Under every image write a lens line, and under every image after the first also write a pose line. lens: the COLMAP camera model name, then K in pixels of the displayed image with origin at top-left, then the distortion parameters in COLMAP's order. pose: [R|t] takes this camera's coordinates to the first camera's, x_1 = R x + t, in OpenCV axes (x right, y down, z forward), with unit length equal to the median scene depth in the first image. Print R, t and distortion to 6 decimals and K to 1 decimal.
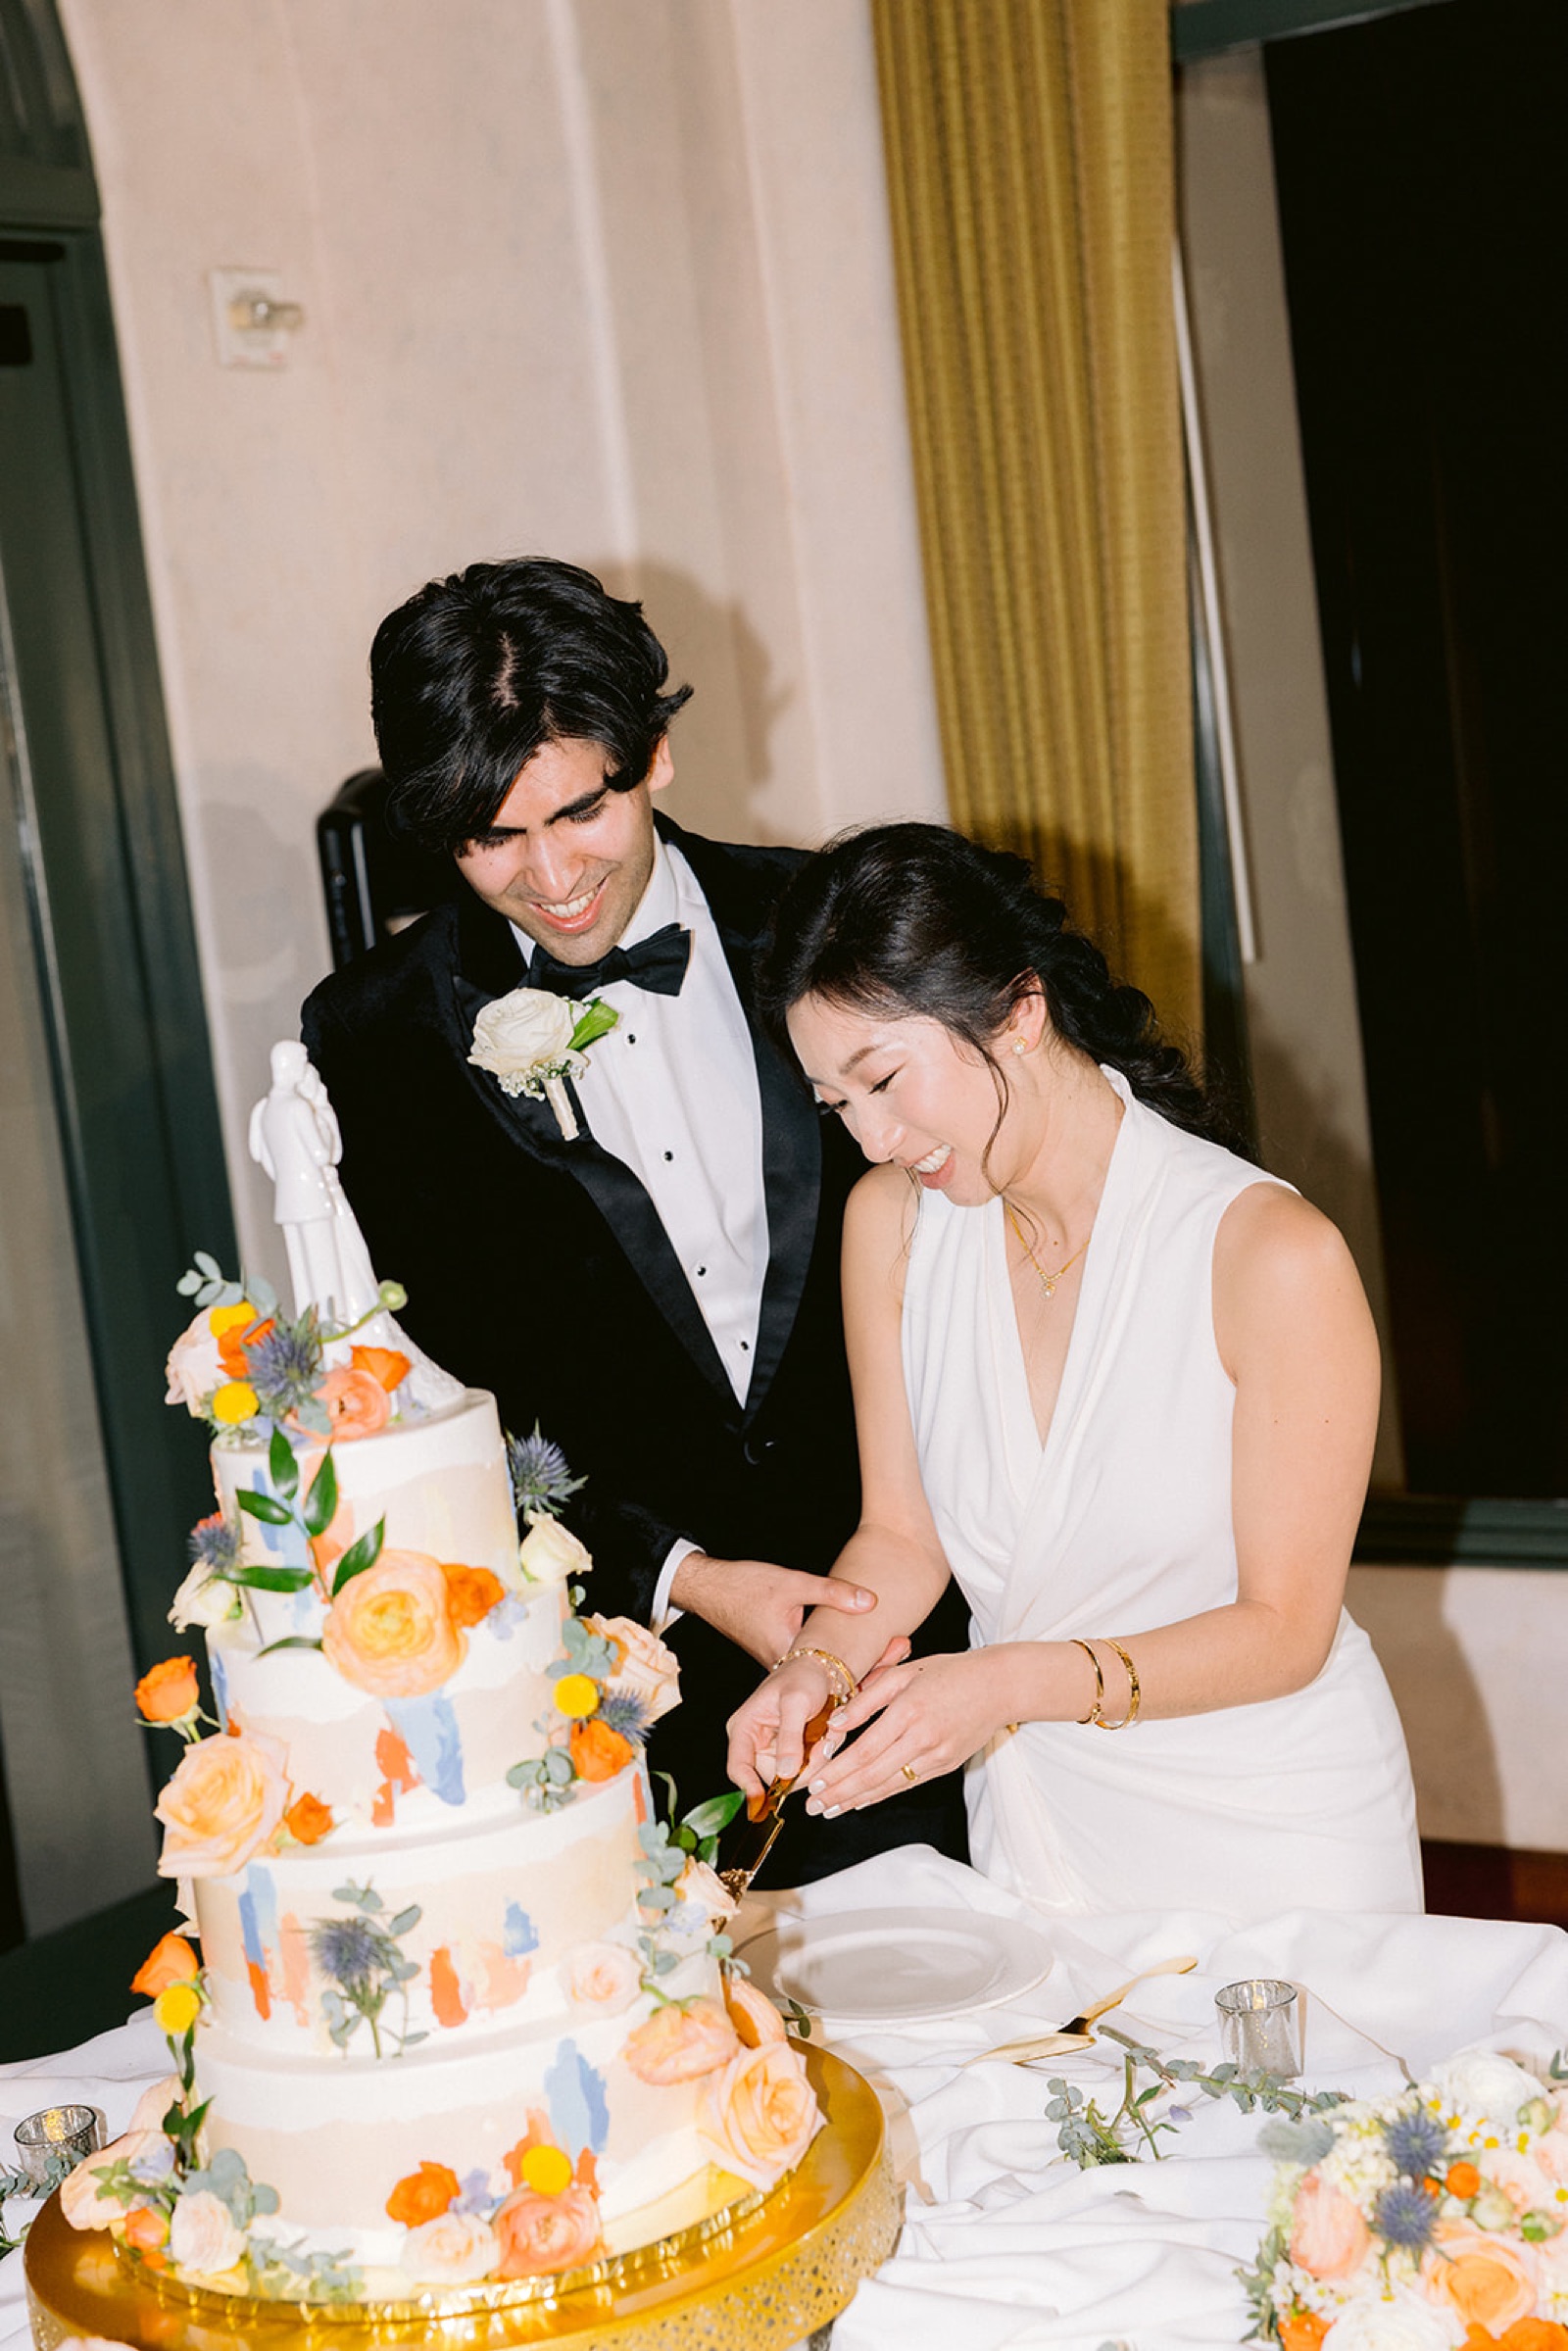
lens RADIAL K [[3832.1, 0, 781.8], [0, 3832.1, 1171.6], [0, 0, 1]] dist [0.003148, 0.000000]
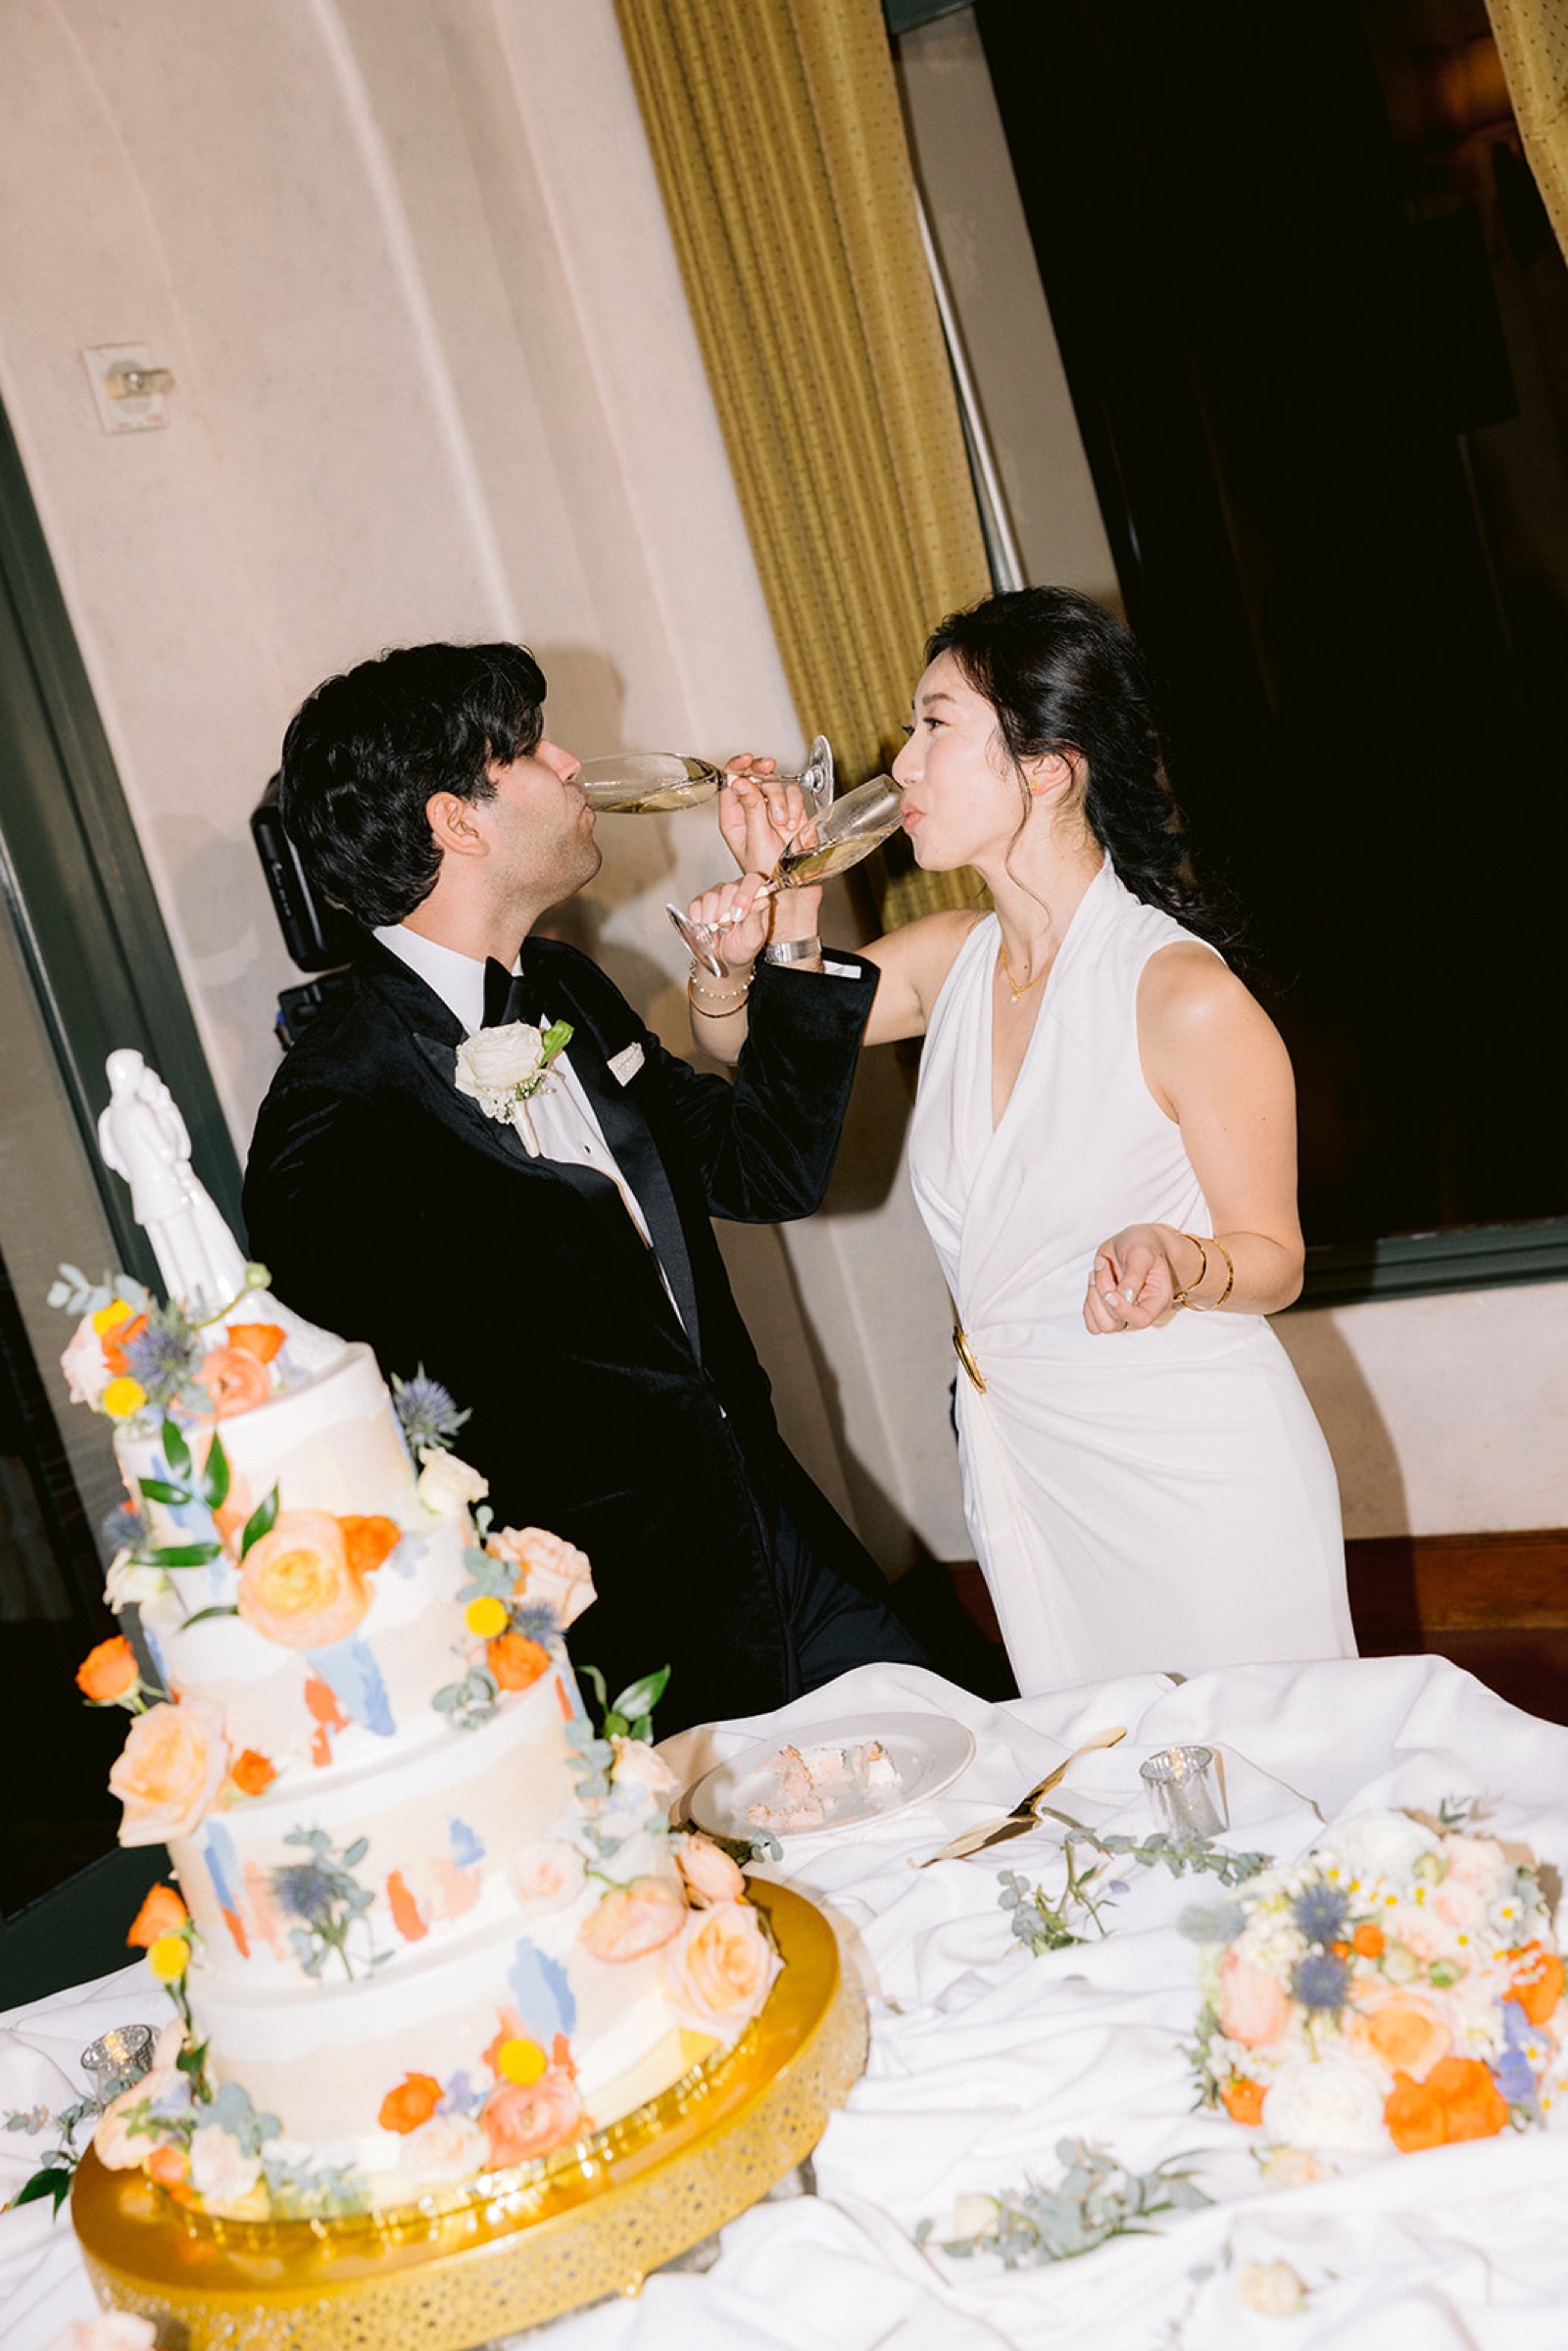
lens RADIAL K [[3163.5, 0, 787.2], [0, 3163.5, 1180.7], [0, 0, 1]] dist [0.005813, 0.000000]
pose [[0.987804, -0.155694, -0.001832, 0.049131], [0.155604, 0.986667, 0.047708, -0.011920], [-0.005620, -0.047411, 0.998860, 0.123137]]
